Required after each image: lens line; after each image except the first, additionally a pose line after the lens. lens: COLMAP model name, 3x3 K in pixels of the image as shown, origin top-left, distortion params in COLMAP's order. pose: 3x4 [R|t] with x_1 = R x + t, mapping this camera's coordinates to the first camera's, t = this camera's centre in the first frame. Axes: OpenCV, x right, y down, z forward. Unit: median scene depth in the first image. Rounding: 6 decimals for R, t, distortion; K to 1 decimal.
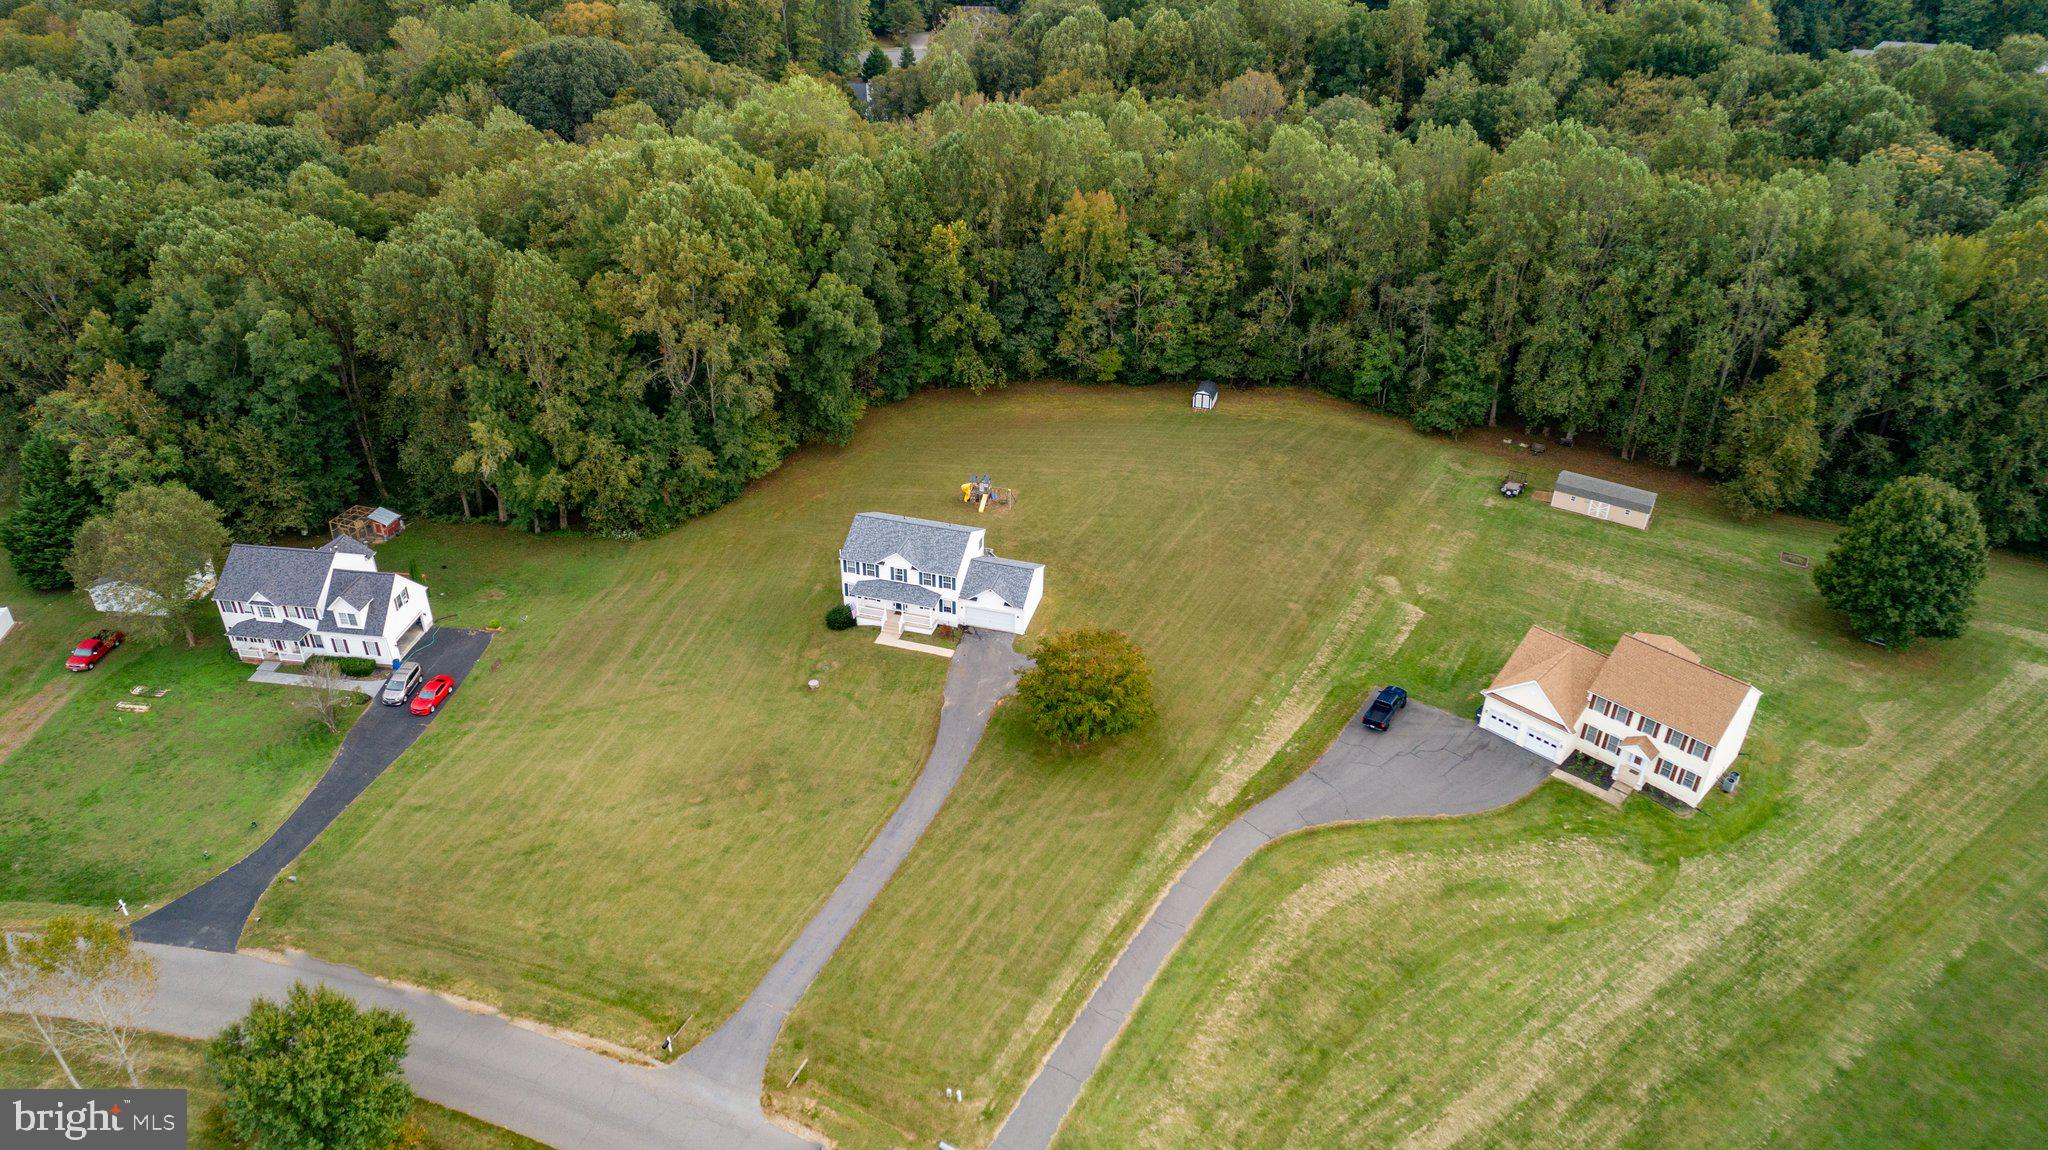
lens RADIAL K [[1381.1, 0, 1021.2], [0, 1381.1, 576.6], [0, 0, 1]] dist [-0.011300, 0.010358]
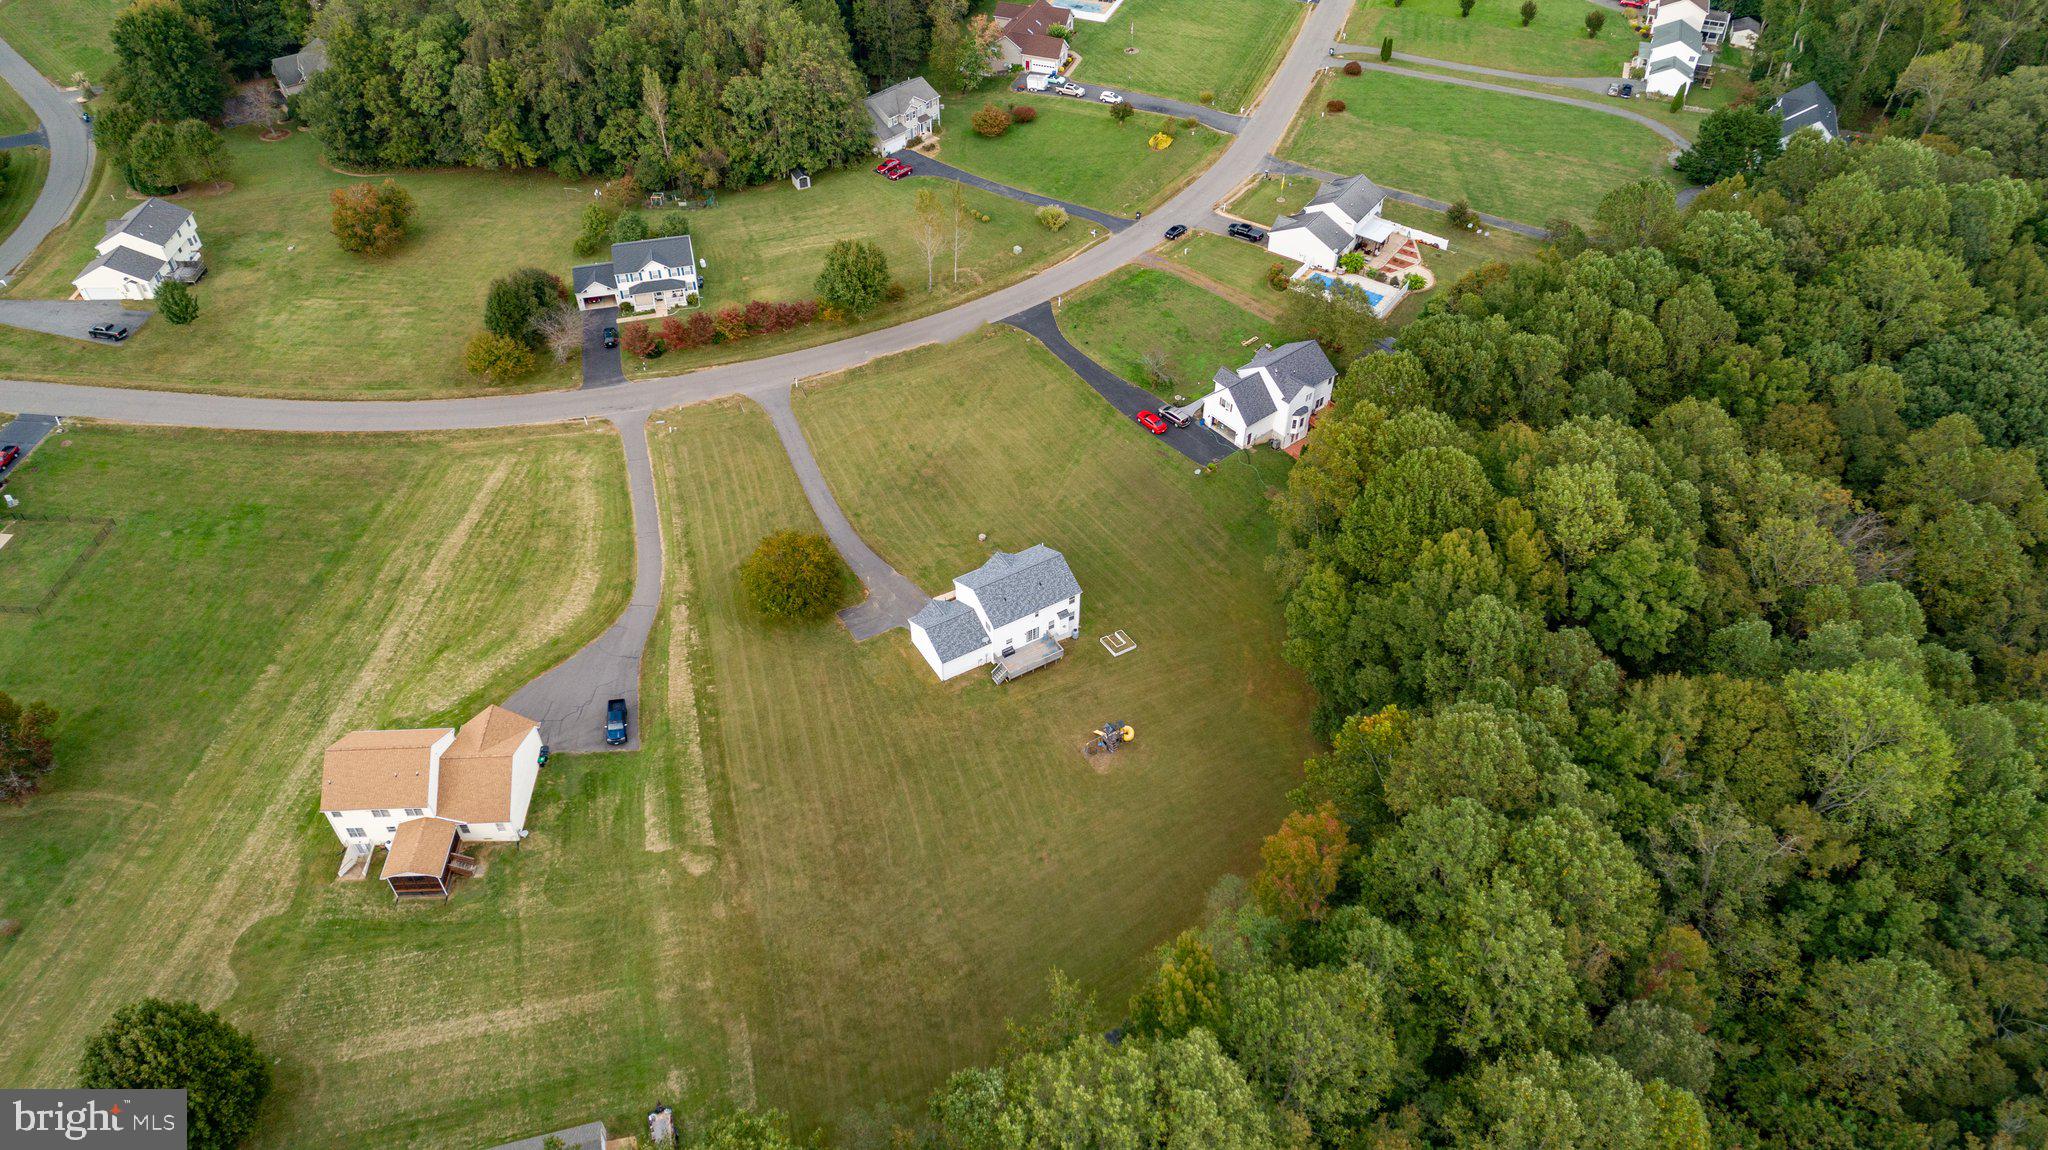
lens RADIAL K [[1381.1, 0, 1021.3], [0, 1381.1, 576.4], [0, 0, 1]] dist [-0.011300, 0.010358]
pose [[-0.689140, 0.486179, -0.537323, 0.554338], [-0.394448, 0.370340, 0.840987, -1.027850], [0.607863, 0.791504, -0.063444, 1.075423]]
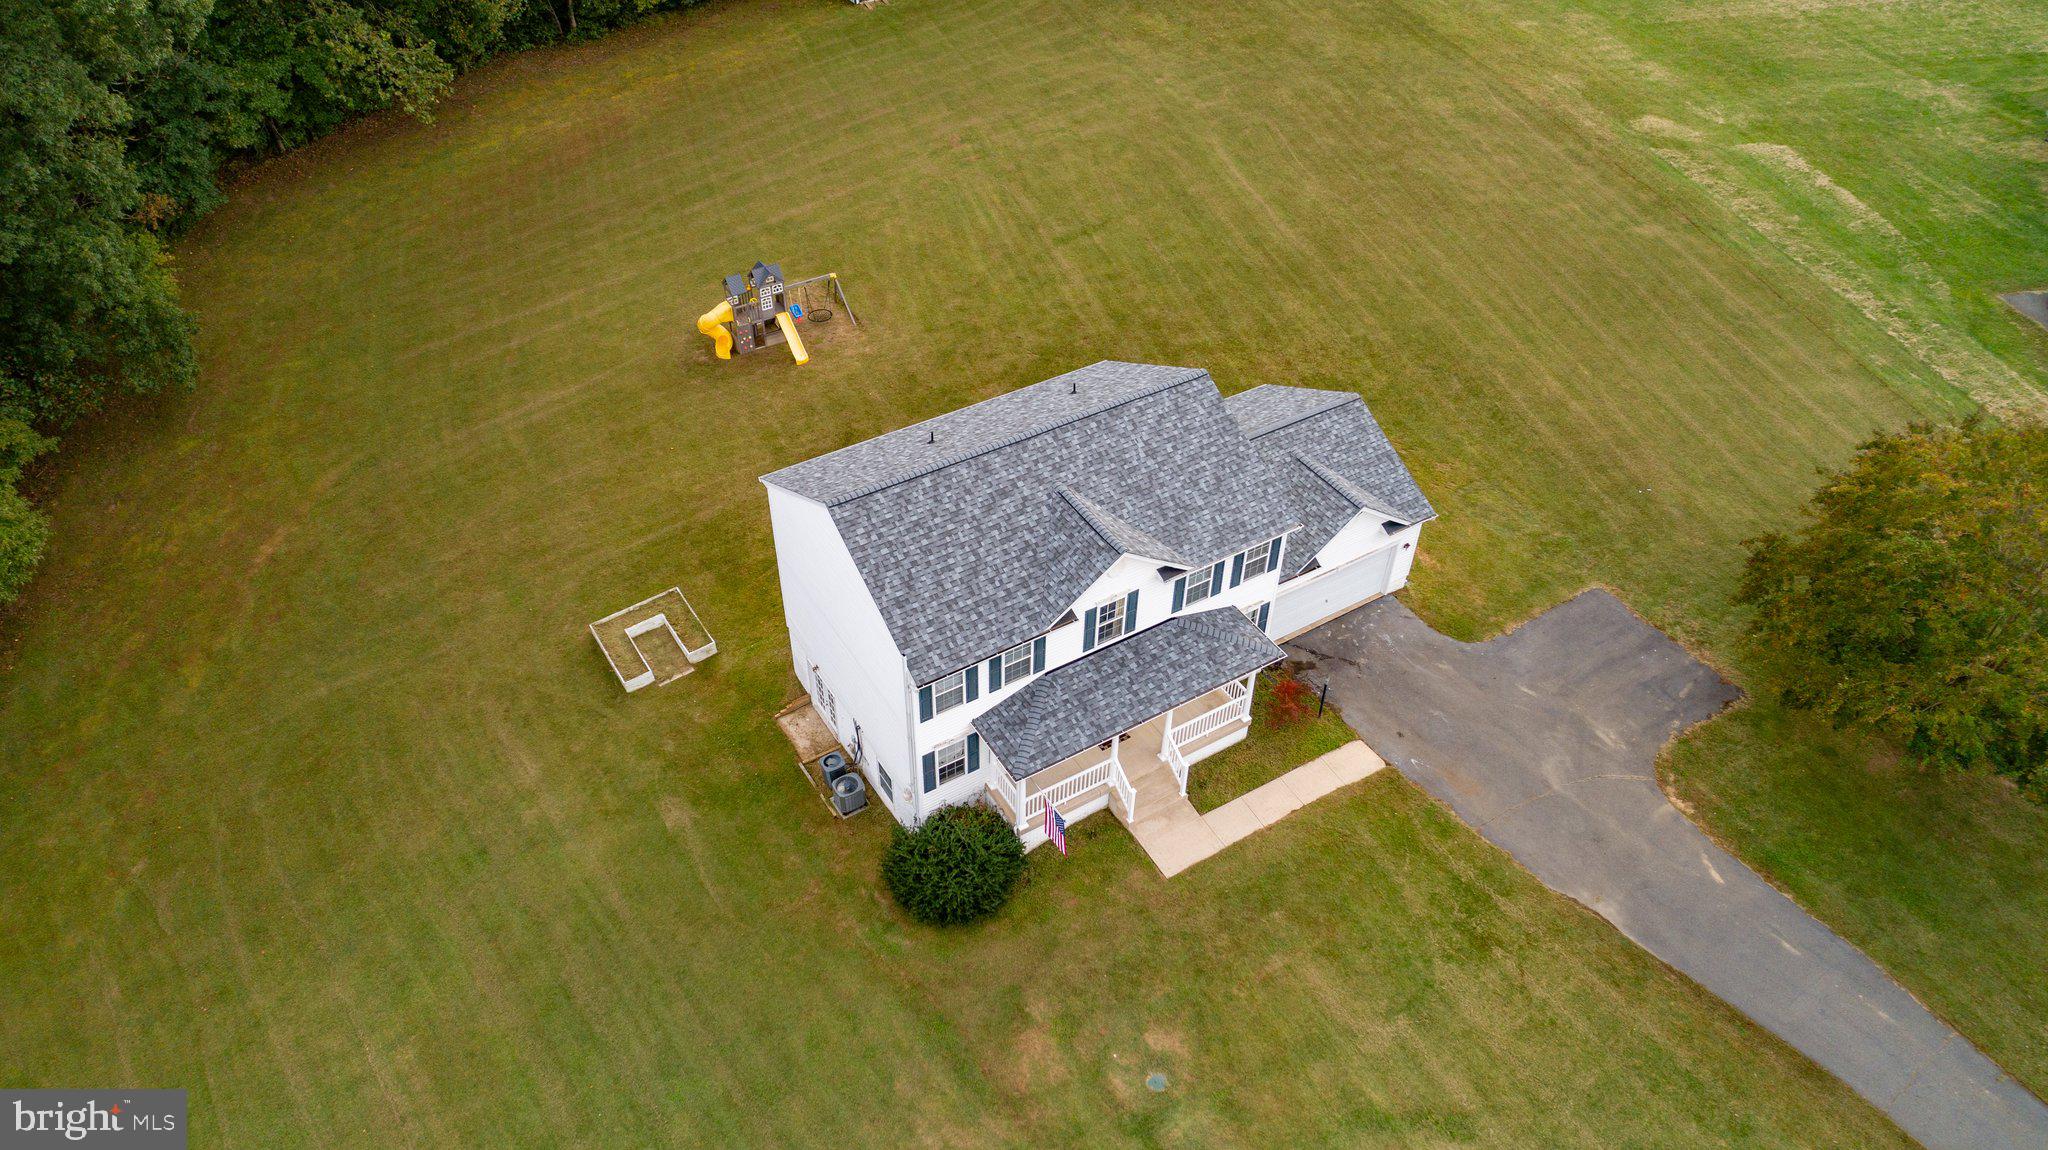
lens RADIAL K [[1381.1, 0, 1020.2], [0, 1381.1, 575.6], [0, 0, 1]] dist [-0.011300, 0.010358]
pose [[0.683438, -0.494144, 0.537340, -0.239151], [0.388824, 0.869380, 0.304950, -0.097982], [-0.617841, 0.000516, 0.786303, 0.781476]]
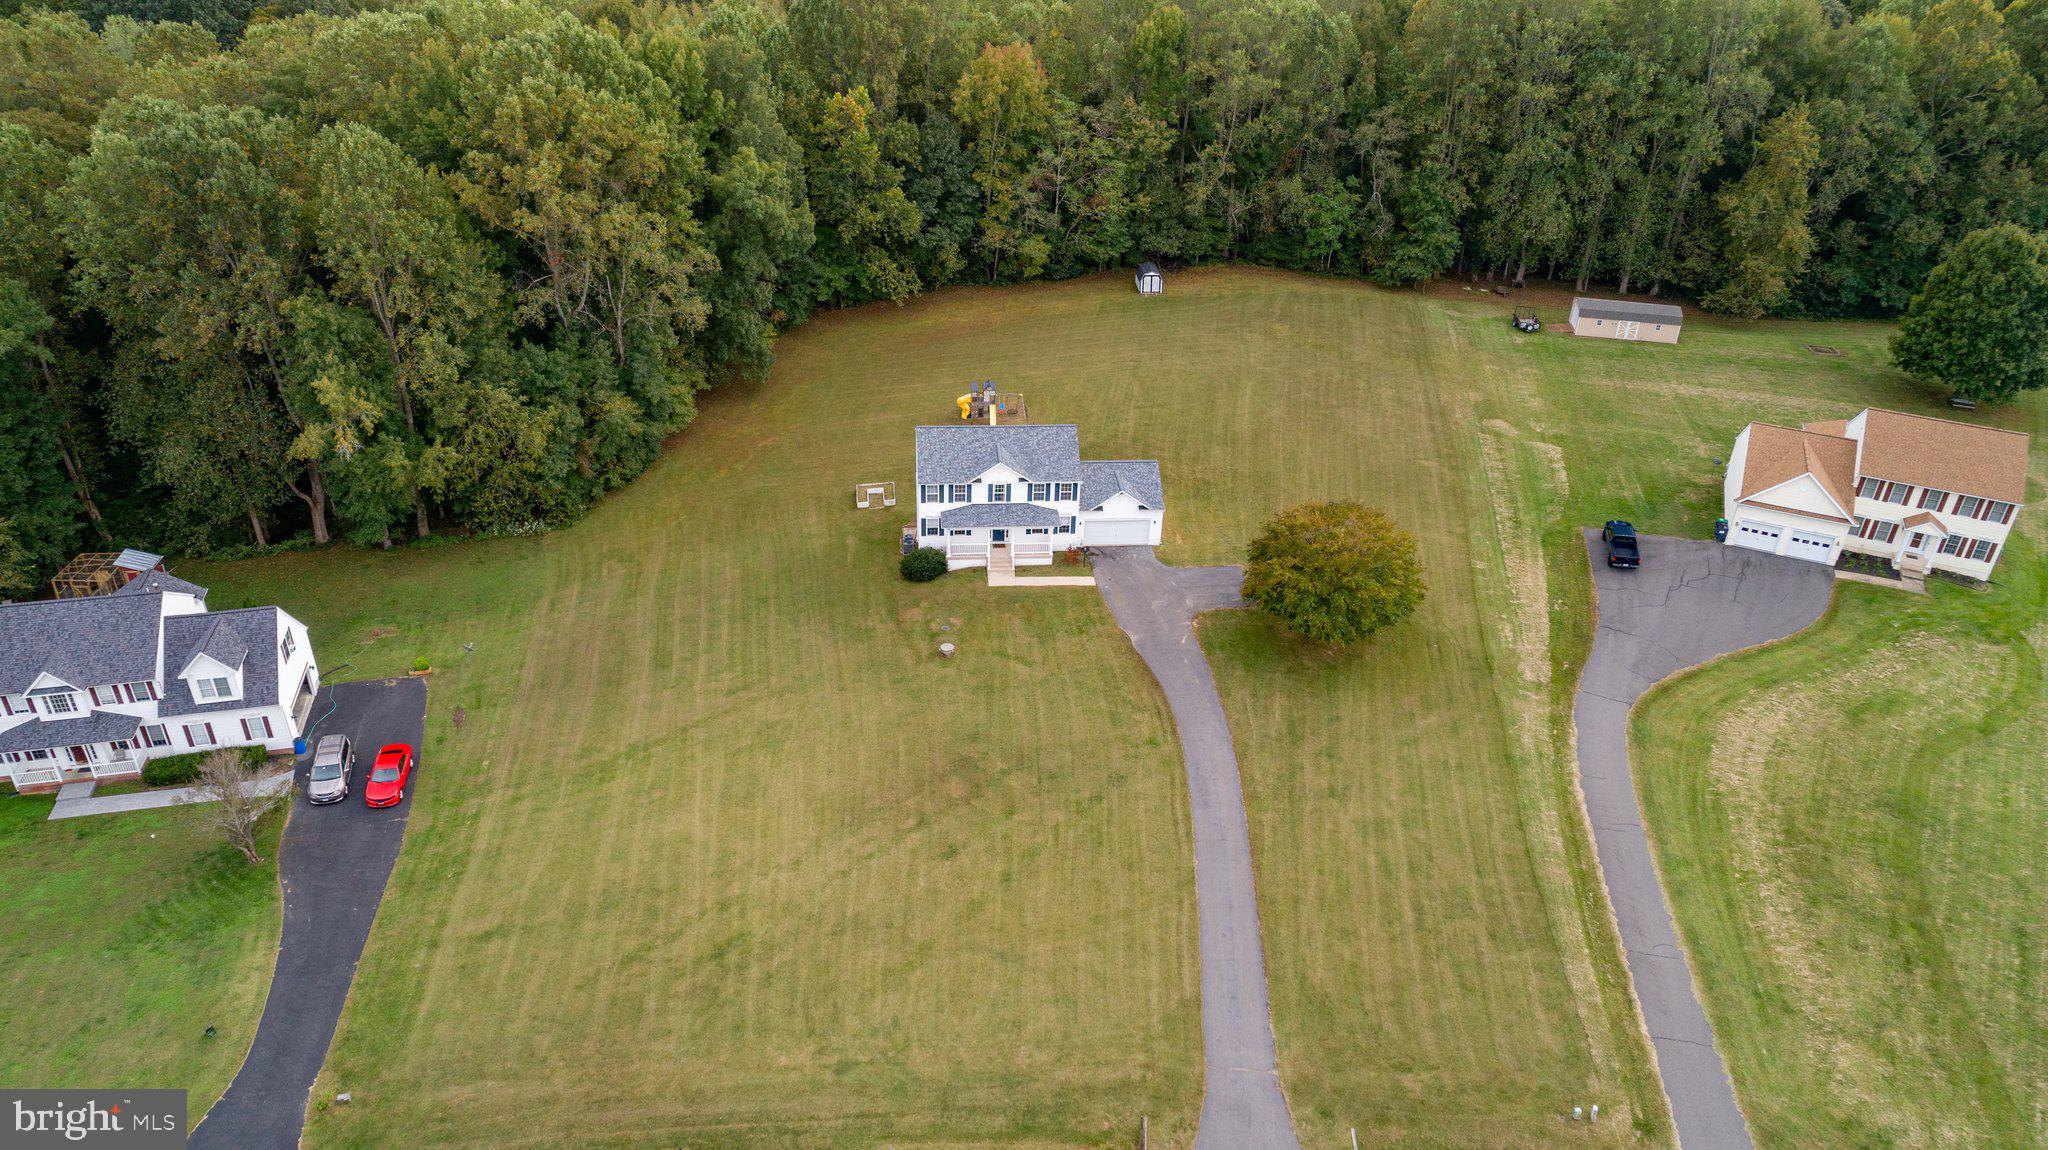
lens RADIAL K [[1381.1, 0, 1021.3], [0, 1381.1, 574.2], [0, 0, 1]] dist [-0.011300, 0.010358]
pose [[0.937202, -0.169928, 0.304594, -0.309833], [0.174418, 0.984591, 0.012623, 0.034336], [-0.302046, 0.041296, 0.952399, 0.272318]]
